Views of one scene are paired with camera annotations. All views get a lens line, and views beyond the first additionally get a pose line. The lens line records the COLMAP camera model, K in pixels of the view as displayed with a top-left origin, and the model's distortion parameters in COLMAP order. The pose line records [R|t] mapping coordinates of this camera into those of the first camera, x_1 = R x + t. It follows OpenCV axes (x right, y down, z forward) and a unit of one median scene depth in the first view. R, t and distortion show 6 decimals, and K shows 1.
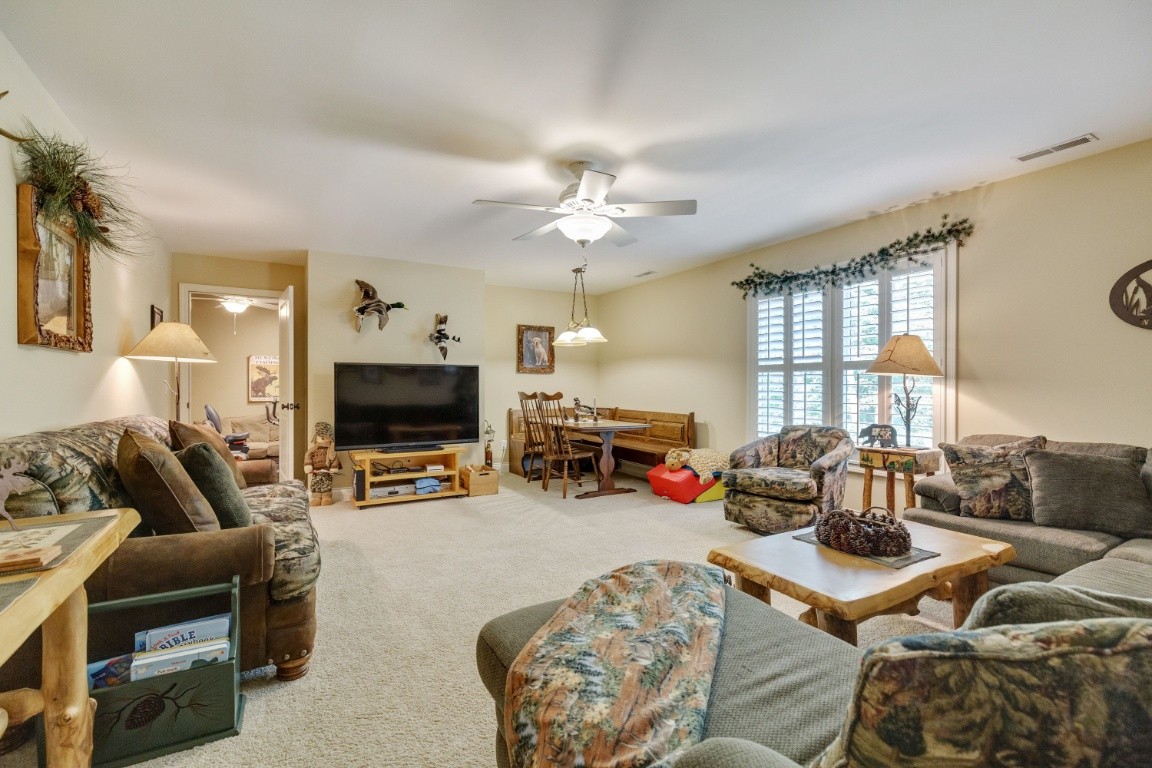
lens RADIAL K [[513.5, 0, 582.1], [0, 513.5, 387.6], [0, 0, 1]] dist [0.001607, -0.000241]
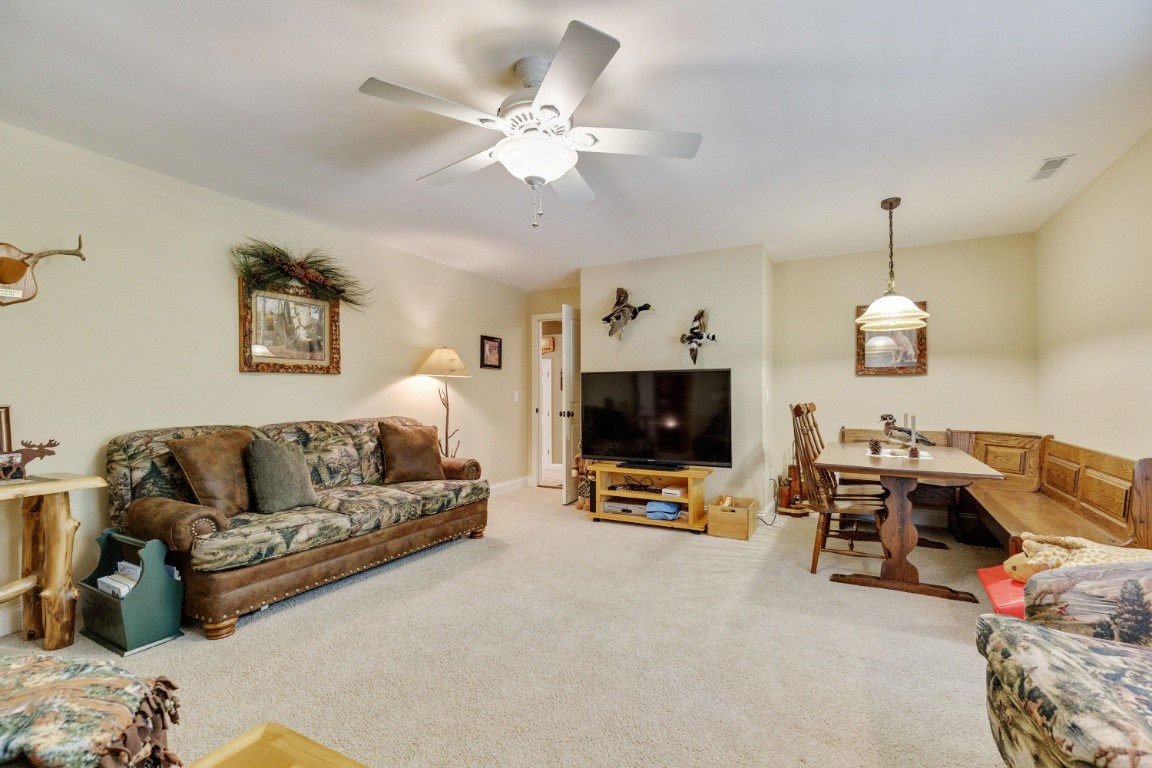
lens RADIAL K [[513.5, 0, 581.4], [0, 513.5, 388.6], [0, 0, 1]] dist [0.001607, -0.000241]
pose [[0.521465, -0.010277, -0.853211, 0.386684], [0.000908, 0.999934, -0.011490, -0.004835], [0.853272, 0.005217, 0.521439, 0.454823]]
